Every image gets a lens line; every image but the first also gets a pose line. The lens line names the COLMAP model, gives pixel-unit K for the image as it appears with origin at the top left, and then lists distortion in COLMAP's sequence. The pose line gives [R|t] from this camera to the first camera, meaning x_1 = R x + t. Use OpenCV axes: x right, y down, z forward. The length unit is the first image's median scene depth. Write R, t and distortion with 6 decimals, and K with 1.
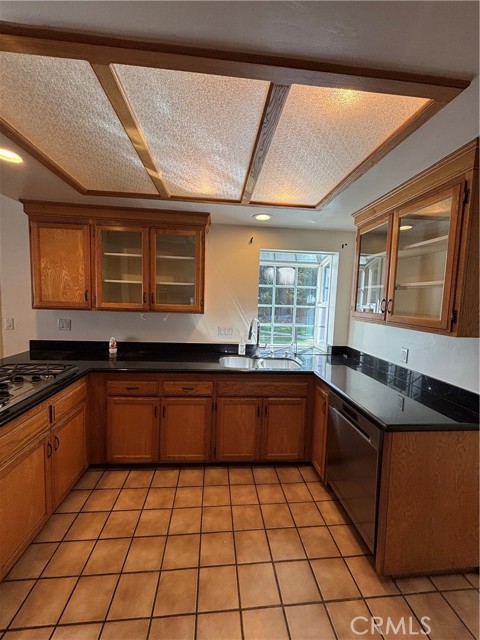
lens RADIAL K [[256.7, 0, 239.6], [0, 256.7, 319.4], [0, 0, 1]] dist [0.005755, -0.001283]
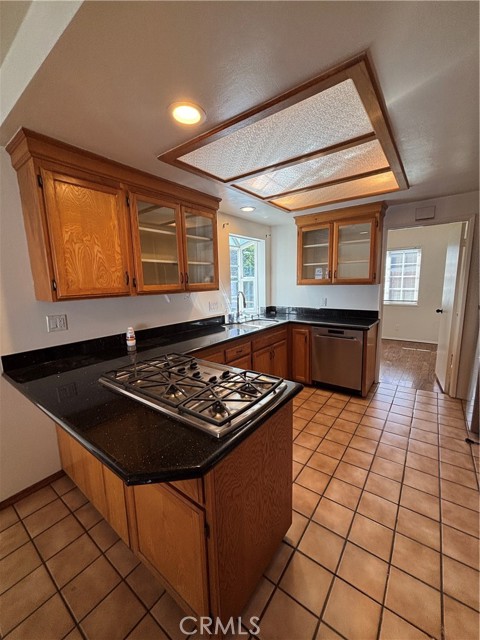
lens RADIAL K [[256.7, 0, 241.4], [0, 256.7, 320.6], [0, 0, 1]] dist [0.005755, -0.001283]
pose [[0.670436, -0.167828, 0.722738, -0.959277], [0.109975, 0.985800, 0.126898, -0.022634], [-0.733772, -0.005594, 0.679373, 0.166057]]
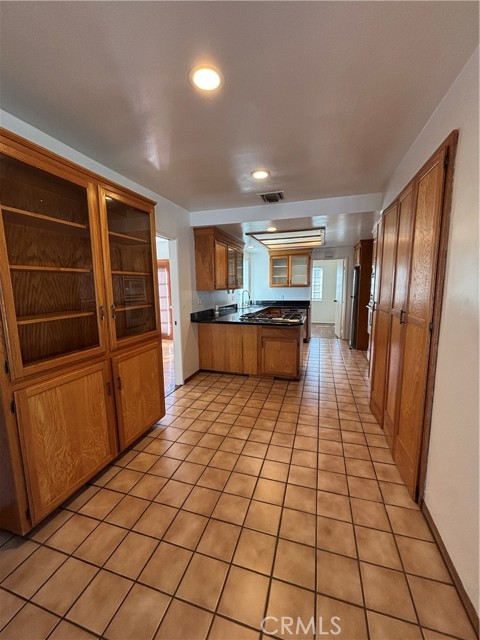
lens RADIAL K [[256.7, 0, 239.1], [0, 256.7, 319.9], [0, 0, 1]] dist [0.005755, -0.001283]
pose [[0.396693, -0.161444, 0.903643, -2.301302], [0.111653, 0.985590, 0.127070, -0.045578], [-0.911136, 0.050487, 0.409002, 0.150869]]
